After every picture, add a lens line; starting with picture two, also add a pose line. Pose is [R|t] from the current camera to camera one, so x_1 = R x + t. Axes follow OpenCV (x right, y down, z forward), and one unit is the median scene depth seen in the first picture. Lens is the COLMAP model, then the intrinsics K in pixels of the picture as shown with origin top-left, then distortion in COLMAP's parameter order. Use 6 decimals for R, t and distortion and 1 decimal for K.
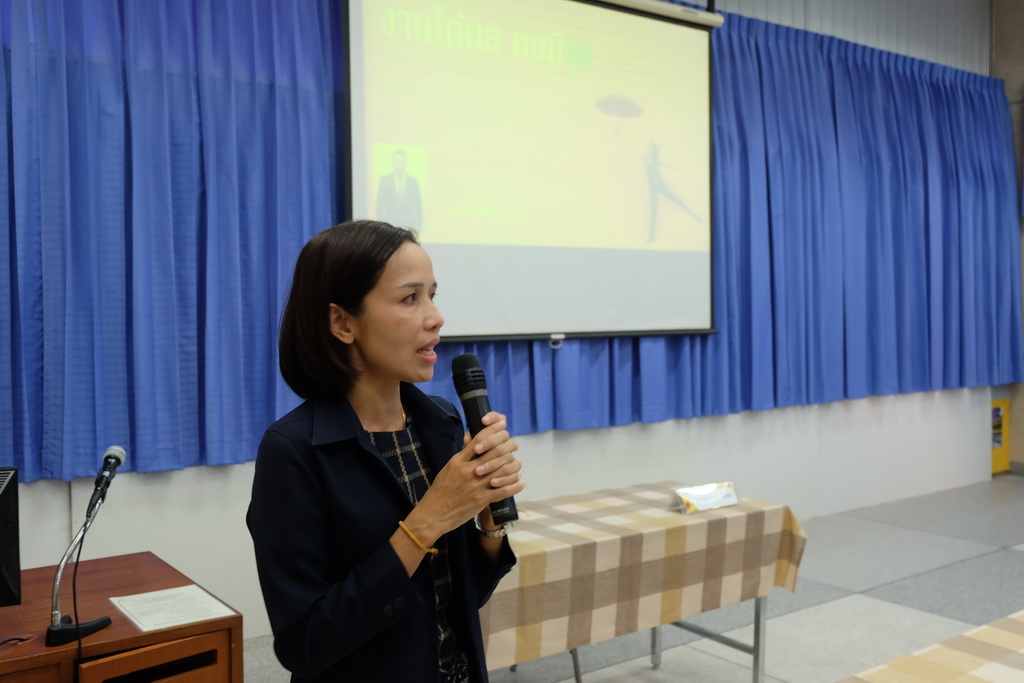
lens RADIAL K [[1022.8, 0, 514.6], [0, 1022.8, 333.7], [0, 0, 1]] dist [-0.000003, -0.009240]
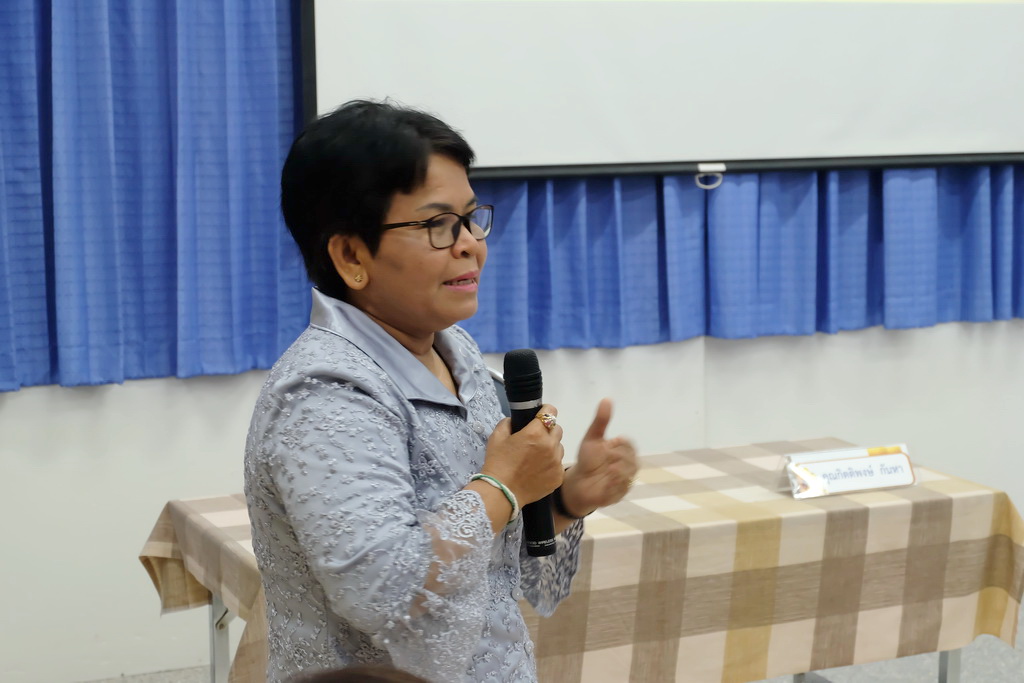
lens RADIAL K [[1970.3, 0, 518.5], [0, 1970.3, 337.8], [0, 0, 1]] dist [0.020518, 0.030017]
pose [[0.980361, 0.026791, -0.195384, 0.184517], [-0.006188, 0.994421, 0.105306, -0.021200], [0.197116, -0.102029, 0.975057, -0.068943]]
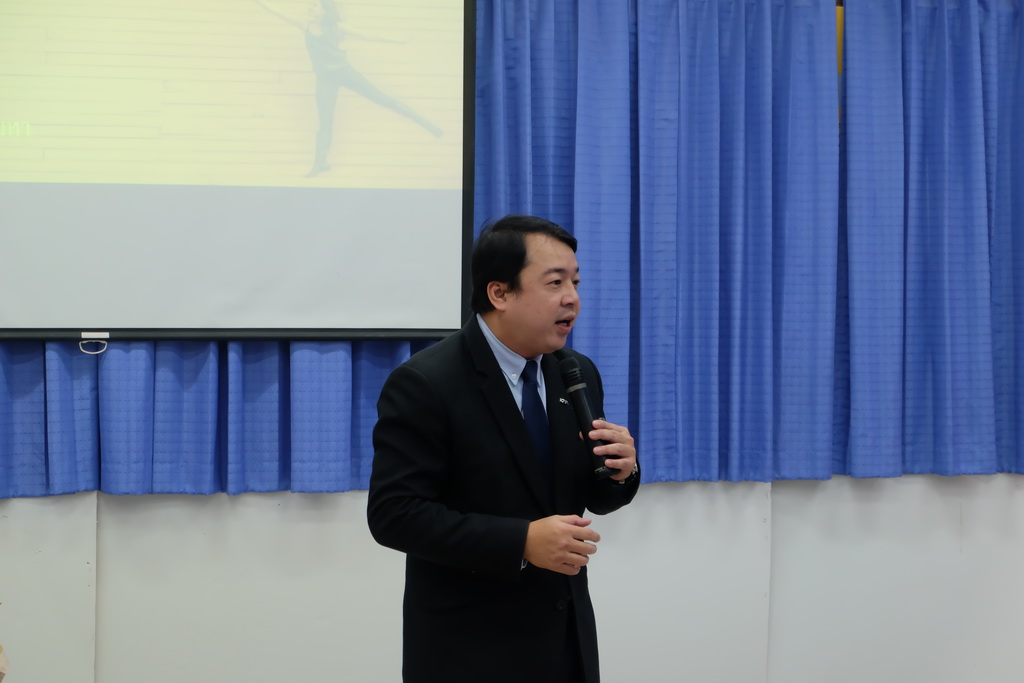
lens RADIAL K [[2189.2, 0, 525.8], [0, 2189.2, 326.8], [0, 0, 1]] dist [0.100242, -0.124623]
pose [[0.928411, 0.033422, -0.370049, 0.924285], [-0.028952, 0.999425, 0.017630, -0.039584], [0.370426, -0.005654, 0.928845, -0.113991]]
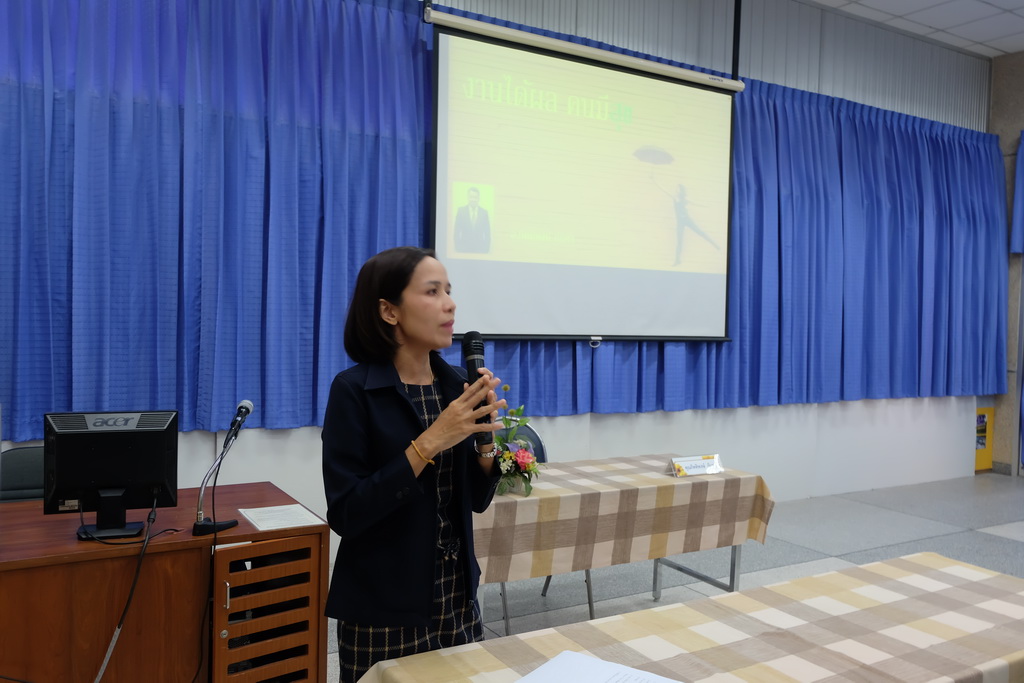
lens RADIAL K [[869.4, 0, 512.0], [0, 869.4, 341.5], [0, 0, 1]] dist [-0.008634, 0.006396]
pose [[0.995273, 0.035659, -0.090331, 0.044185], [-0.035415, 0.999363, 0.004301, 0.007005], [0.090427, -0.001082, 0.995902, -0.087122]]
